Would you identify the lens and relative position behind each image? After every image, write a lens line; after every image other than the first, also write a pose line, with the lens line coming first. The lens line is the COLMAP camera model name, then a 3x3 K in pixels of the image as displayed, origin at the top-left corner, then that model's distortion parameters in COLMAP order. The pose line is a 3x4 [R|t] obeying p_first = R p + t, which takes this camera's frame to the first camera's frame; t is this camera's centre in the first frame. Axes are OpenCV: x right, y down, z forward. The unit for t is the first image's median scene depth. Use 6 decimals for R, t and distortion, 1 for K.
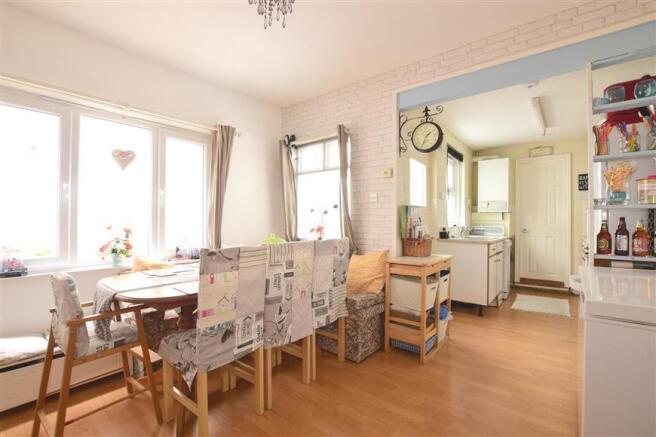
lens RADIAL K [[292.5, 0, 330.5], [0, 292.5, 220.5], [0, 0, 1]] dist [-0.025002, 0.000465]
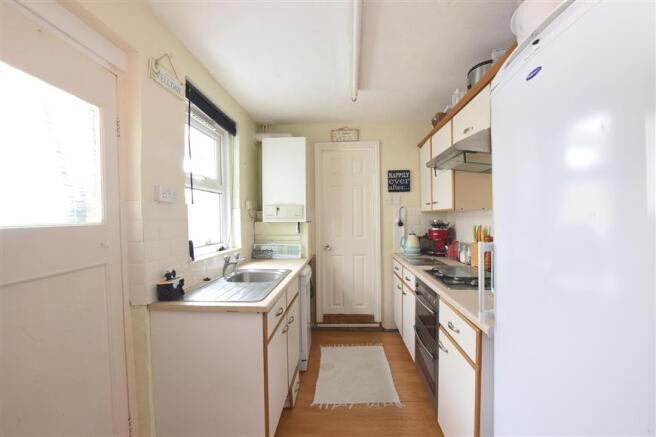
lens RADIAL K [[292.5, 0, 330.5], [0, 292.5, 220.5], [0, 0, 1]] dist [-0.025002, 0.000465]
pose [[0.809987, -0.022928, 0.586000, 0.275606], [0.014935, 0.999718, 0.018472, -0.043526], [-0.586258, -0.006210, 0.810100, 0.439998]]
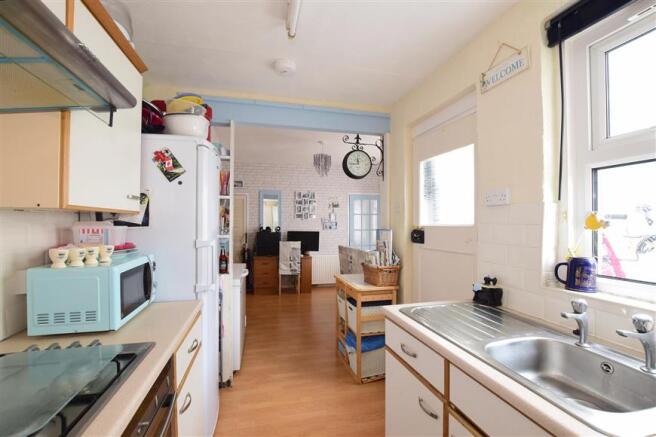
lens RADIAL K [[292.5, 0, 330.5], [0, 292.5, 220.5], [0, 0, 1]] dist [-0.025002, 0.000465]
pose [[-0.603263, -0.005595, -0.797523, 0.693189], [-0.002286, 0.999983, -0.005286, -0.042119], [0.797539, -0.001366, -0.603266, 0.878224]]
